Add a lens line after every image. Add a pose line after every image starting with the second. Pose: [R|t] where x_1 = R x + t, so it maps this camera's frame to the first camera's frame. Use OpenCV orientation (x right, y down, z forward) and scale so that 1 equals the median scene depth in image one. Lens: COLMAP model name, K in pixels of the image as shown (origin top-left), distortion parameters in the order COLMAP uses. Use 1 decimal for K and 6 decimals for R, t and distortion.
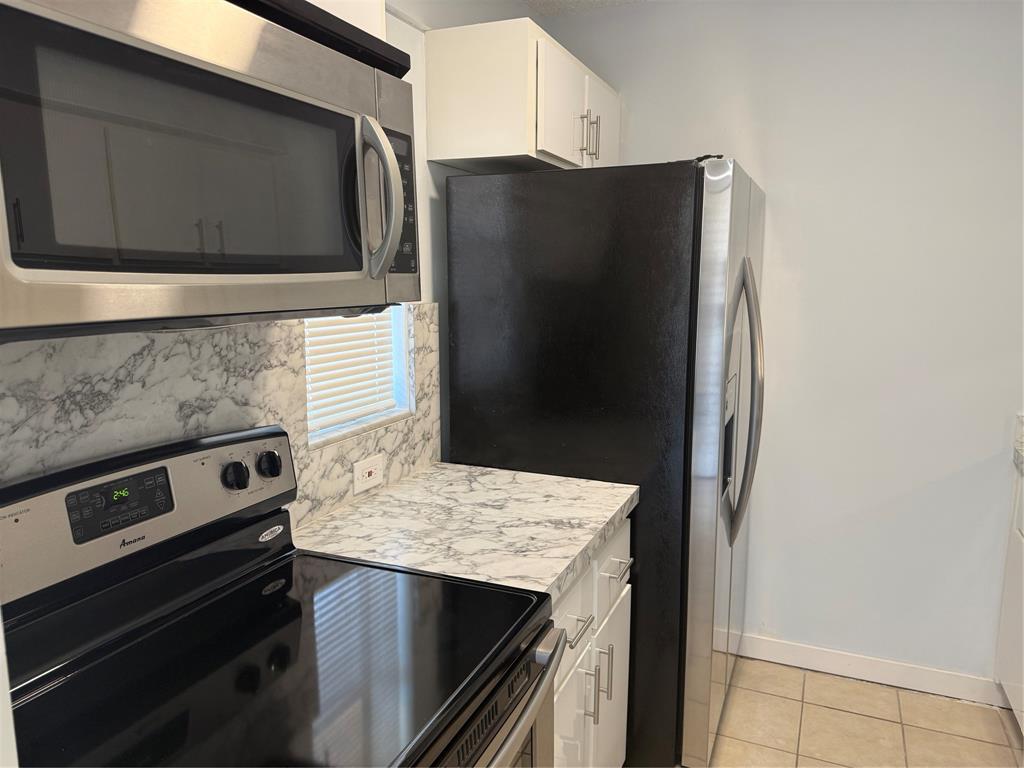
lens RADIAL K [[702.7, 0, 512.0], [0, 702.7, 384.0], [0, 0, 1]] dist [0.190119, -0.408652]
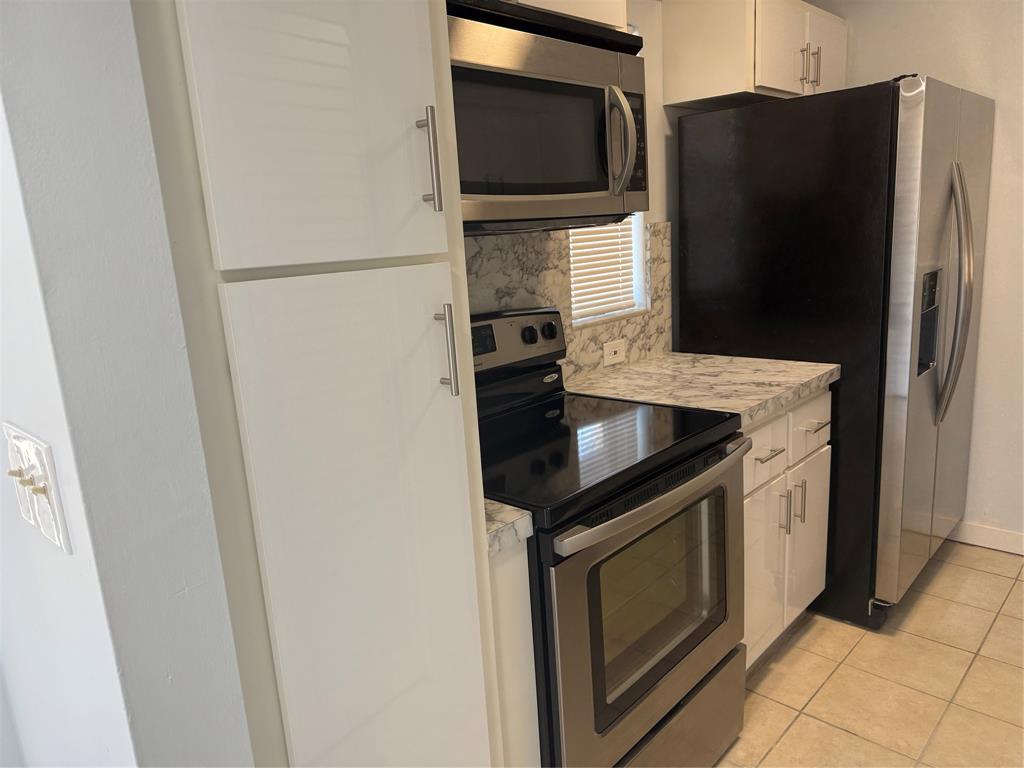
lens RADIAL K [[708.3, 0, 510.0], [0, 708.3, 392.4], [0, 0, 1]] dist [0.059303, -0.078086]
pose [[0.938325, 0.015409, -0.345410, 0.089942], [0.012934, 0.996743, 0.079599, 0.106597], [0.345511, -0.079157, 0.935070, -0.385488]]
